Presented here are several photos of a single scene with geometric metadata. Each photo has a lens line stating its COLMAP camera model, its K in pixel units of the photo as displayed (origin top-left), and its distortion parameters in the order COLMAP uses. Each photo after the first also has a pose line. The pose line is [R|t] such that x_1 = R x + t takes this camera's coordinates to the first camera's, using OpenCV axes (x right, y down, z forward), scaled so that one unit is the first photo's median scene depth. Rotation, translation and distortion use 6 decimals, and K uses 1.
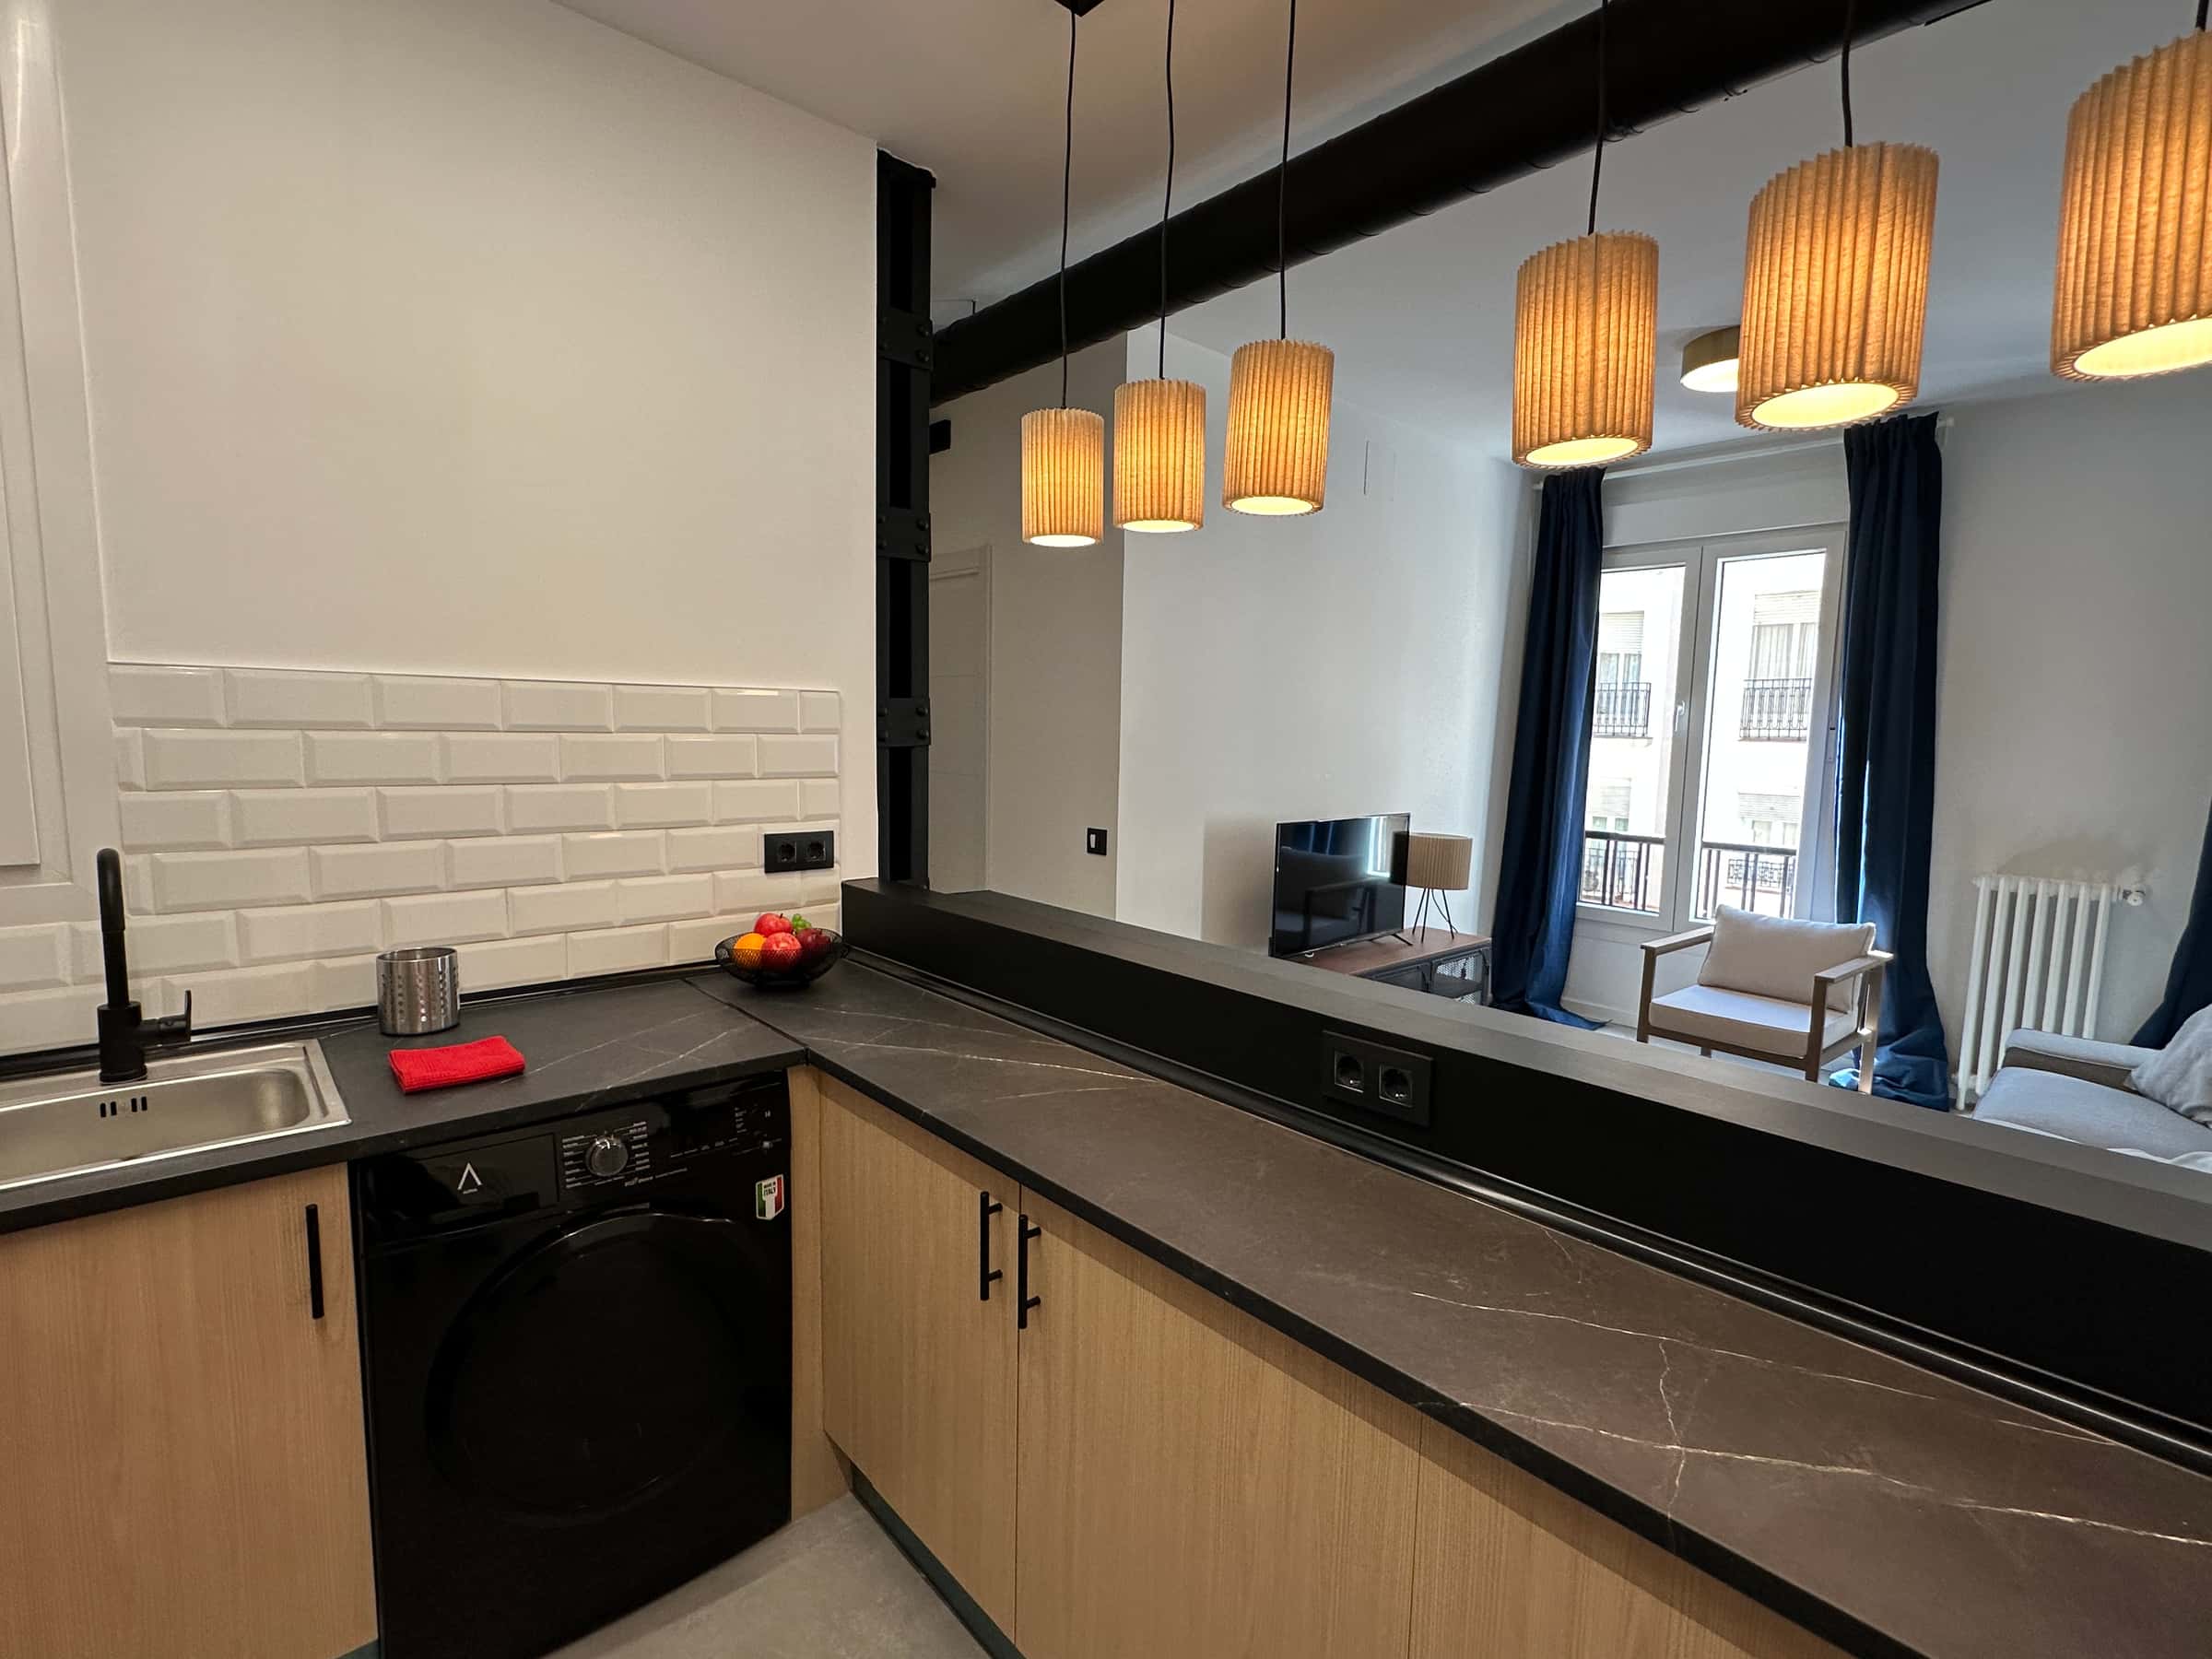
lens RADIAL K [[1038.1, 0, 1113.0], [0, 1038.1, 842.2], [0, 0, 1]] dist [0.001151, -0.001274]
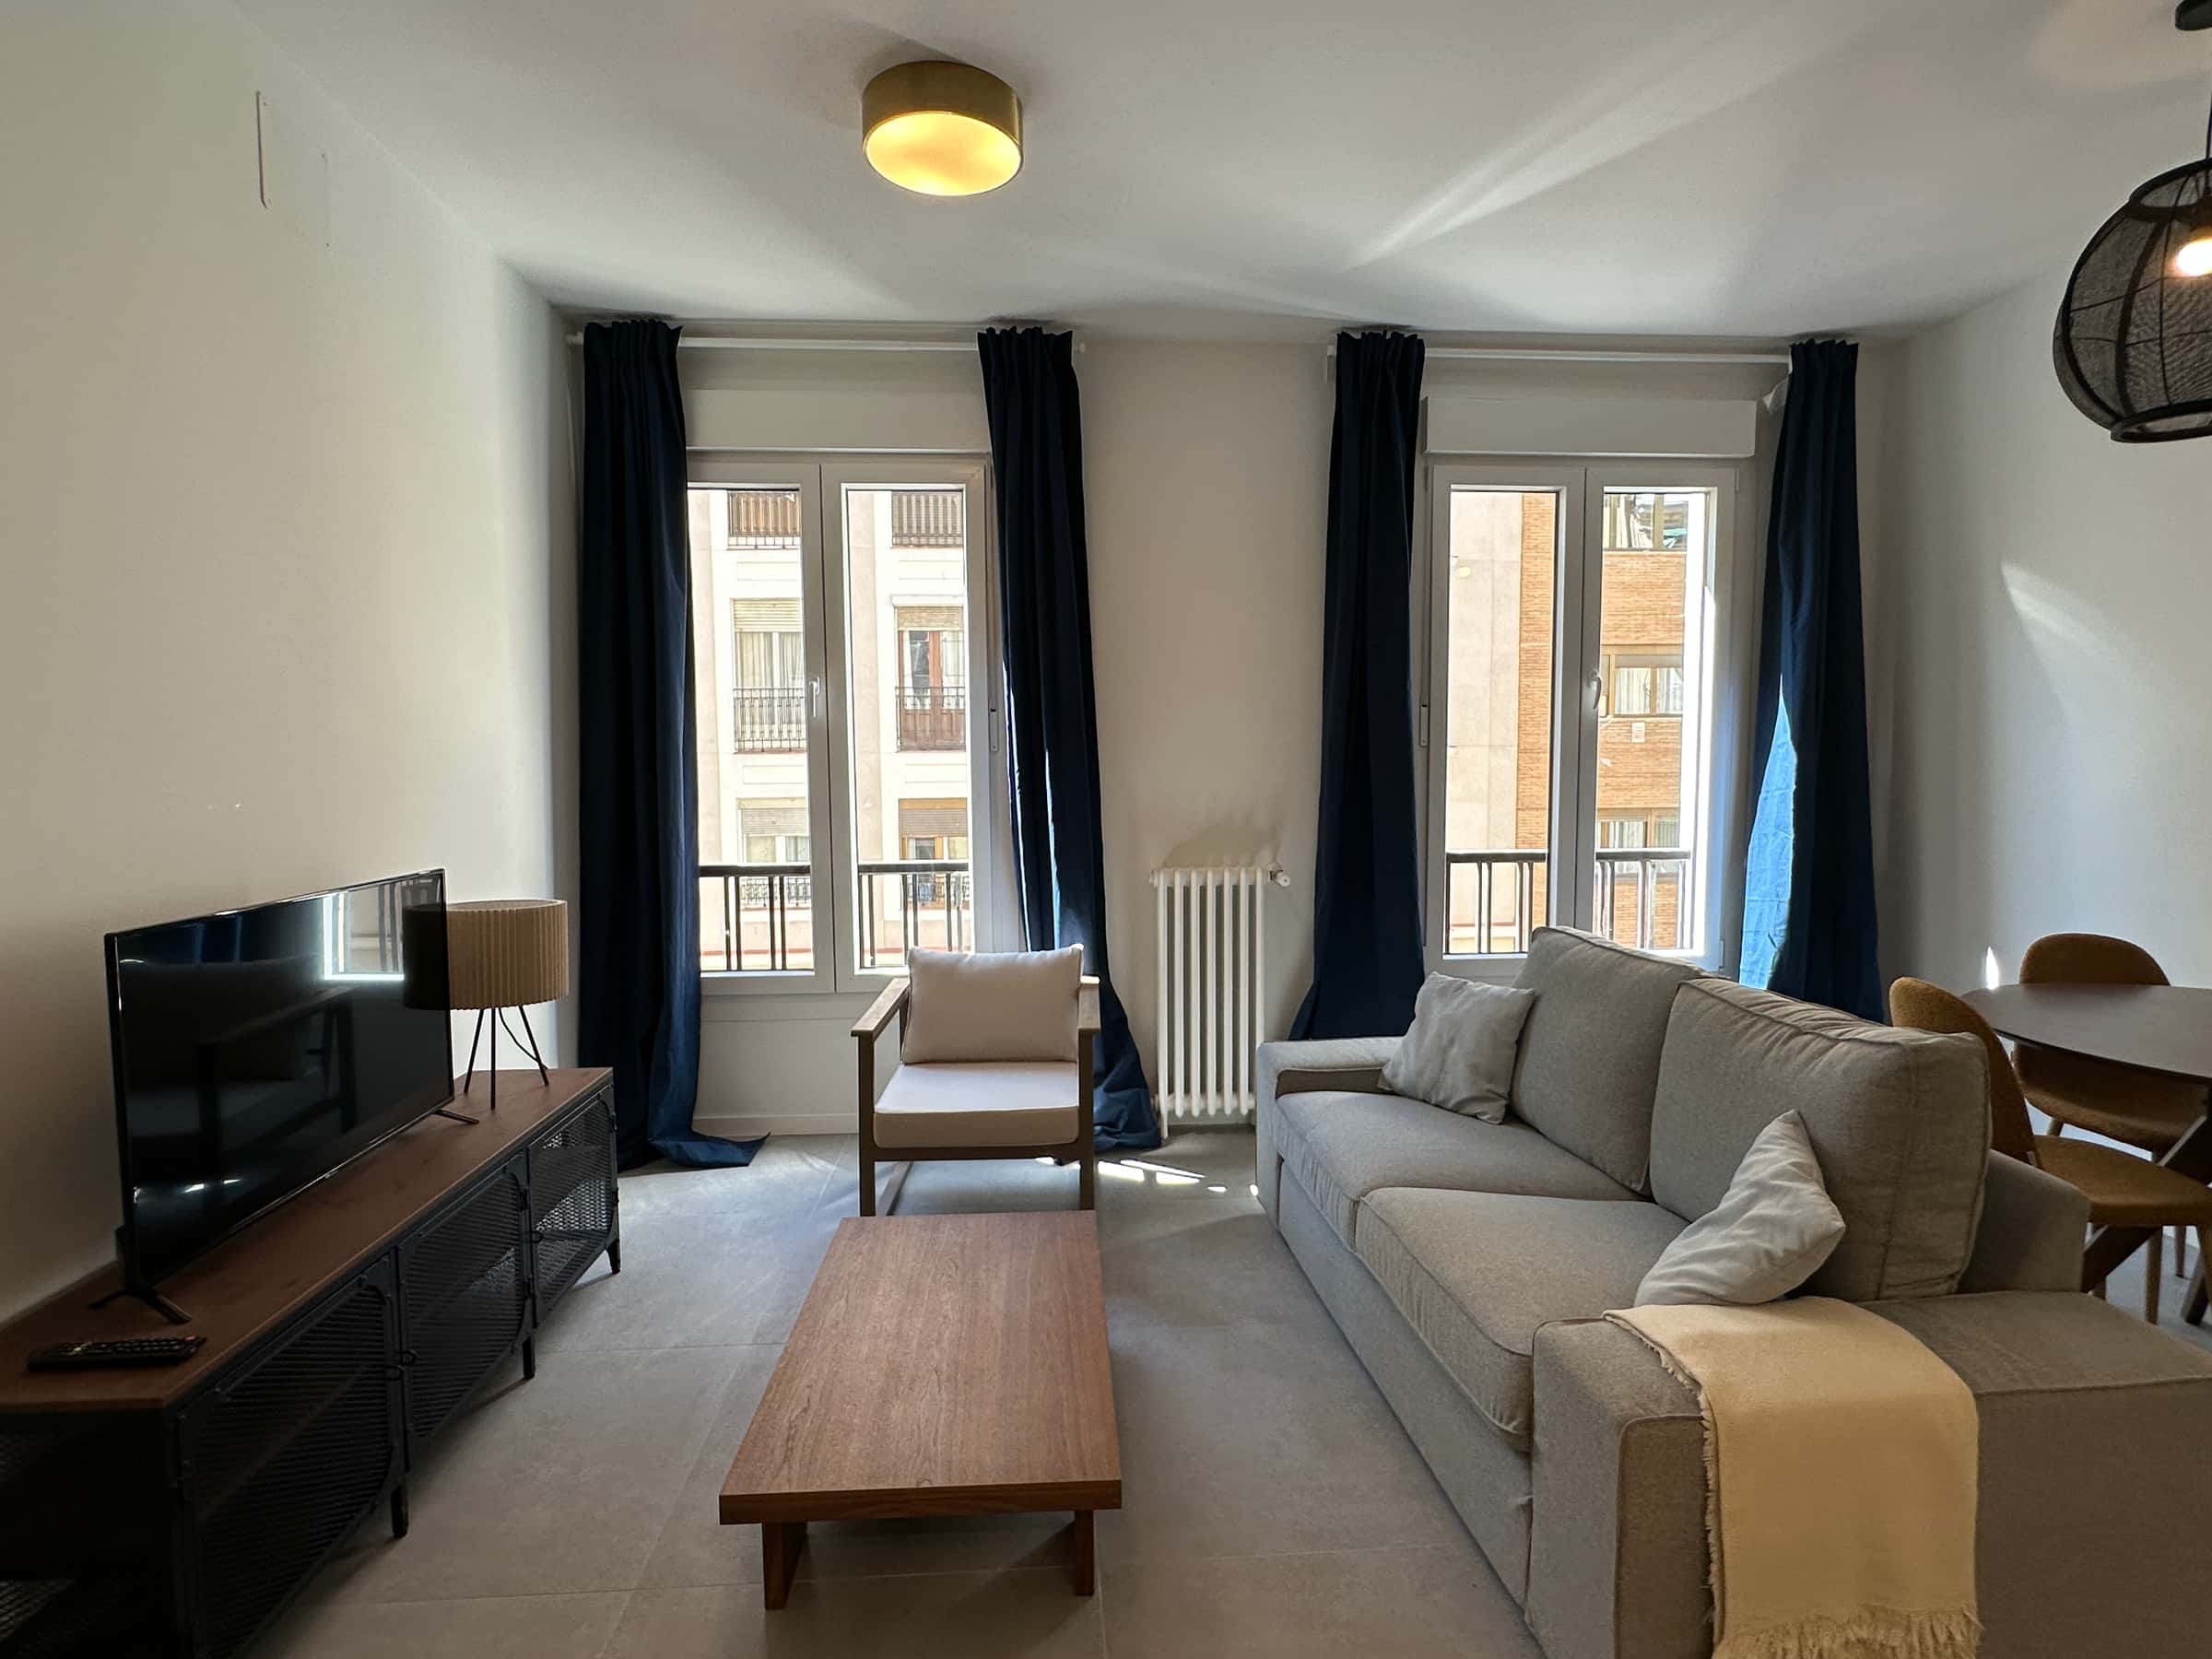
lens RADIAL K [[1123.6, 0, 1106.3], [0, 1123.6, 840.3], [0, 0, 1]] dist [-0.005980, 0.001297]
pose [[0.627098, -0.085774, 0.774203, 0.057437], [0.108840, 0.993817, 0.021945, -0.016670], [-0.771299, 0.070502, 0.632556, 0.353123]]
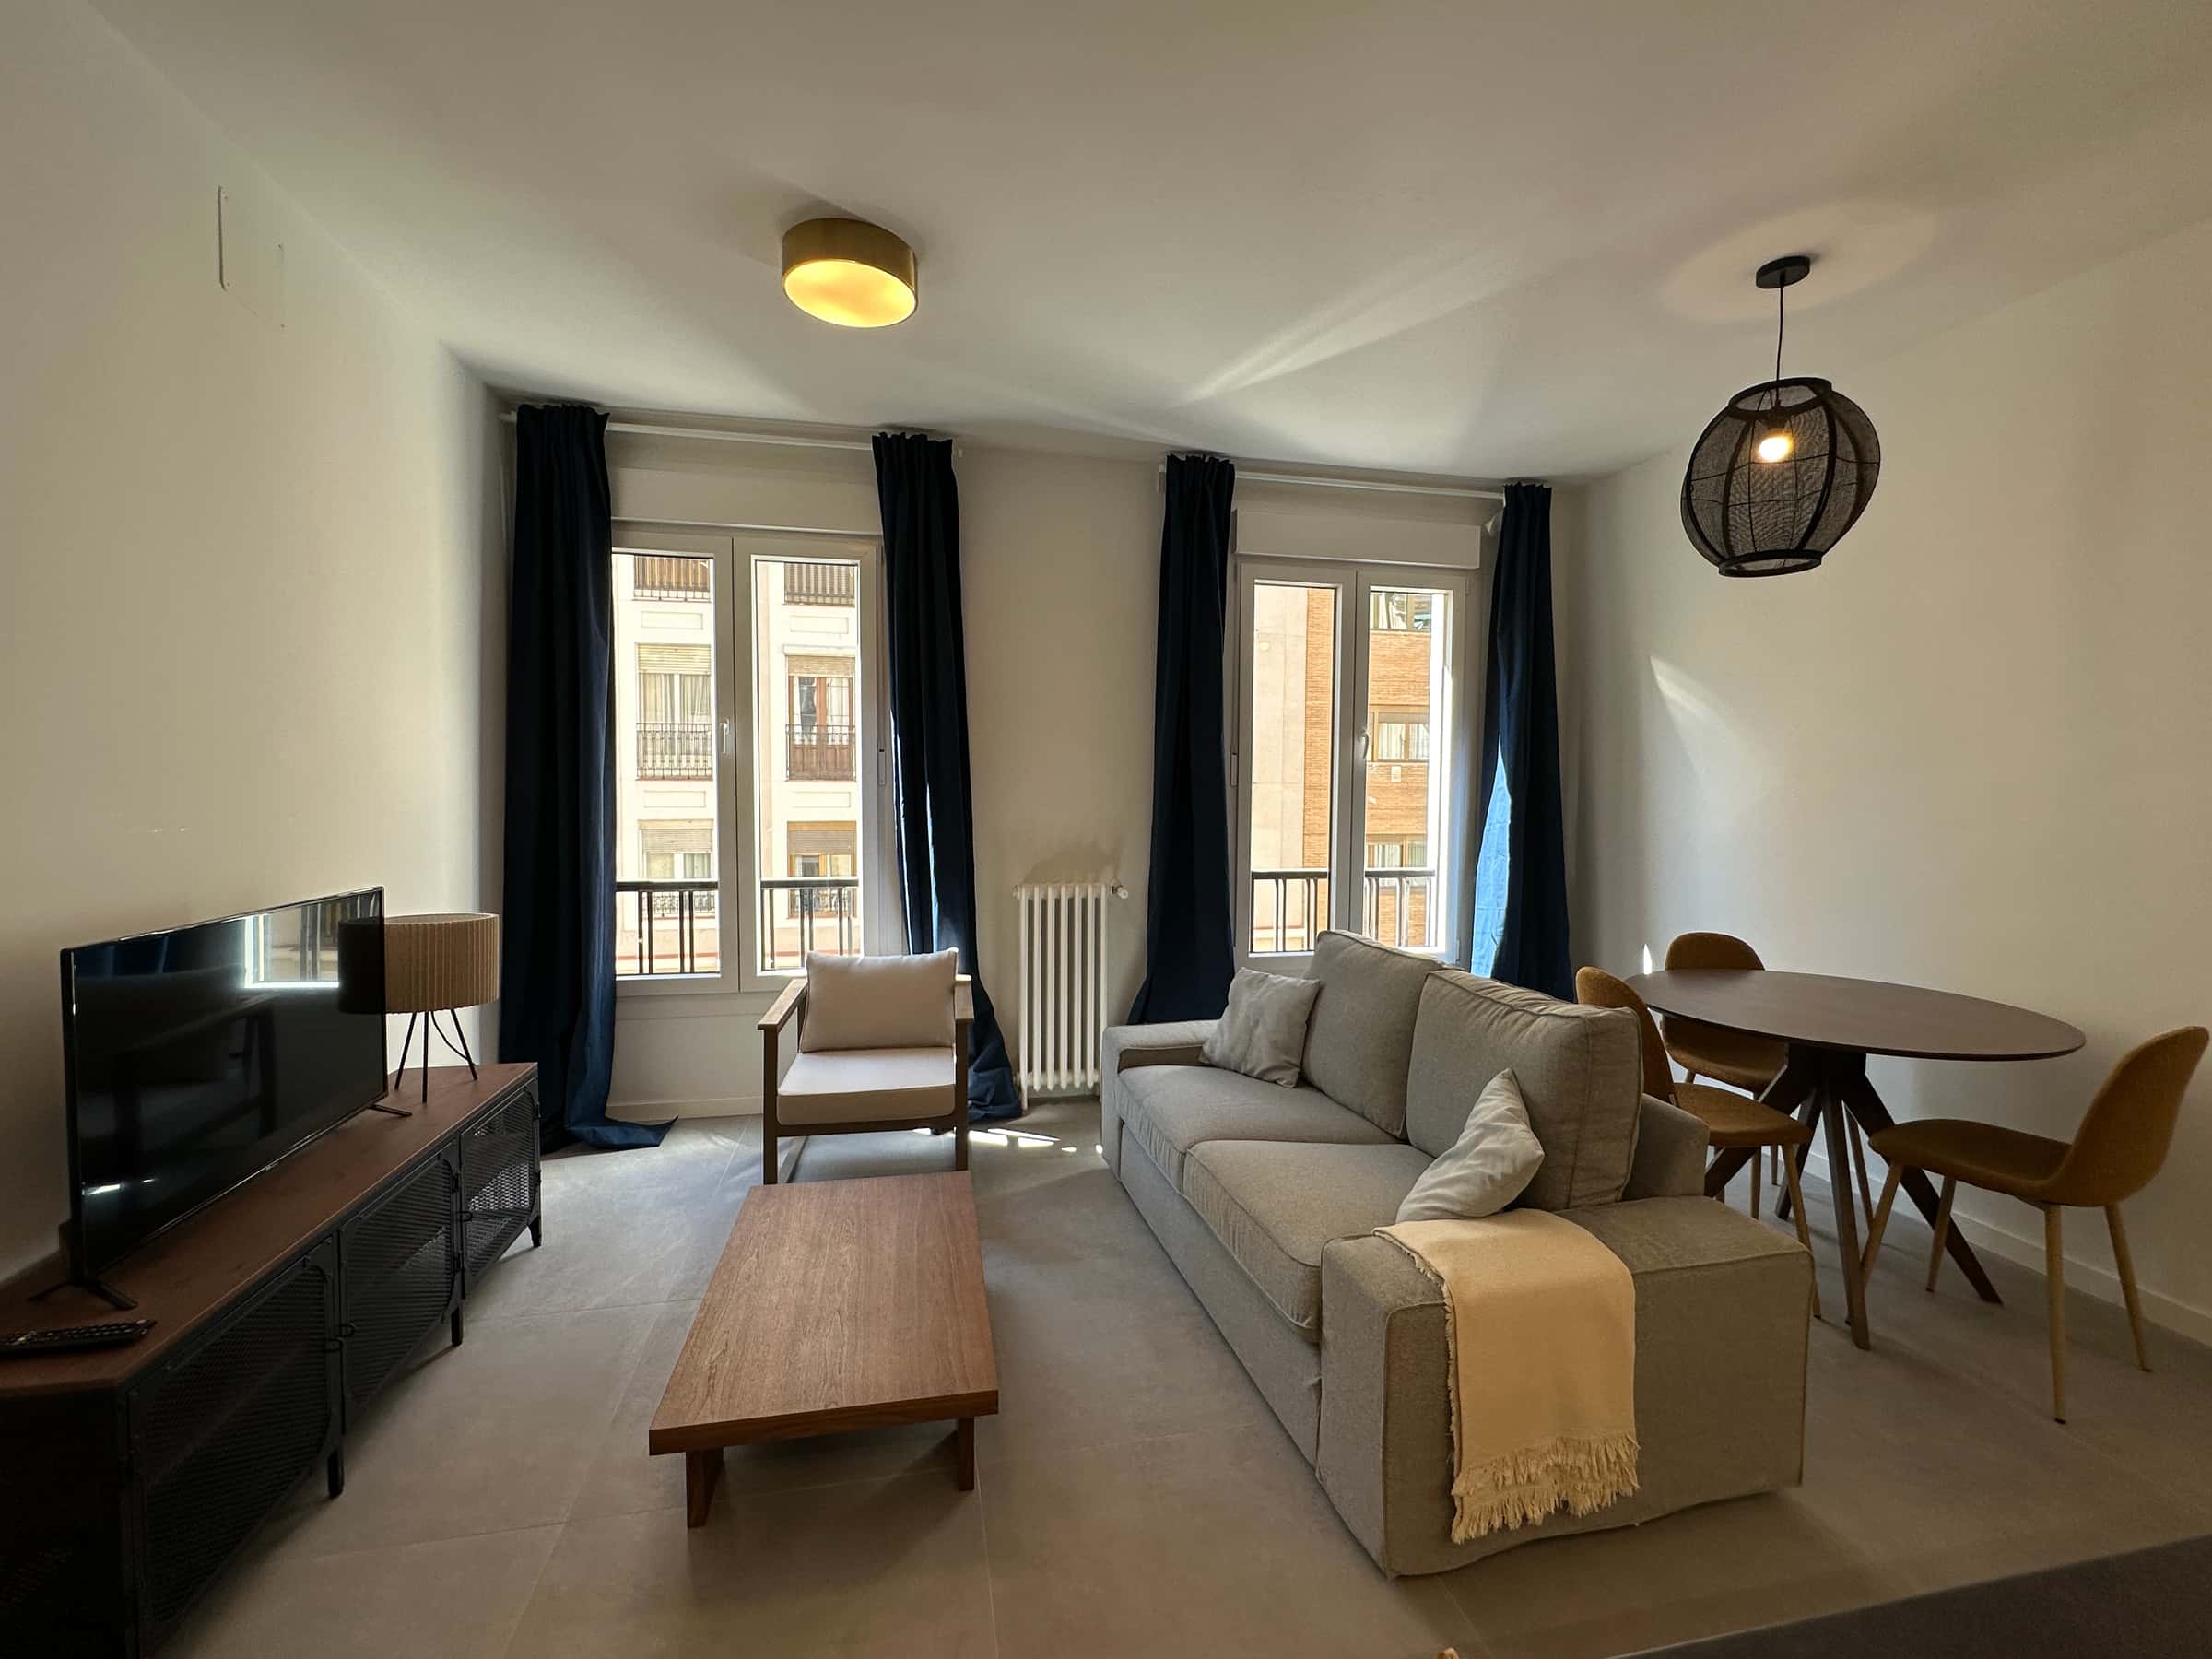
lens RADIAL K [[946.3, 0, 1107.4], [0, 946.3, 834.7], [0, 0, 1]] dist [-0.006249, 0.000743]
pose [[0.507705, -0.063103, 0.859217, 0.040323], [0.101398, 0.994759, 0.013142, -0.020531], [-0.855543, 0.080451, 0.511443, 0.348883]]
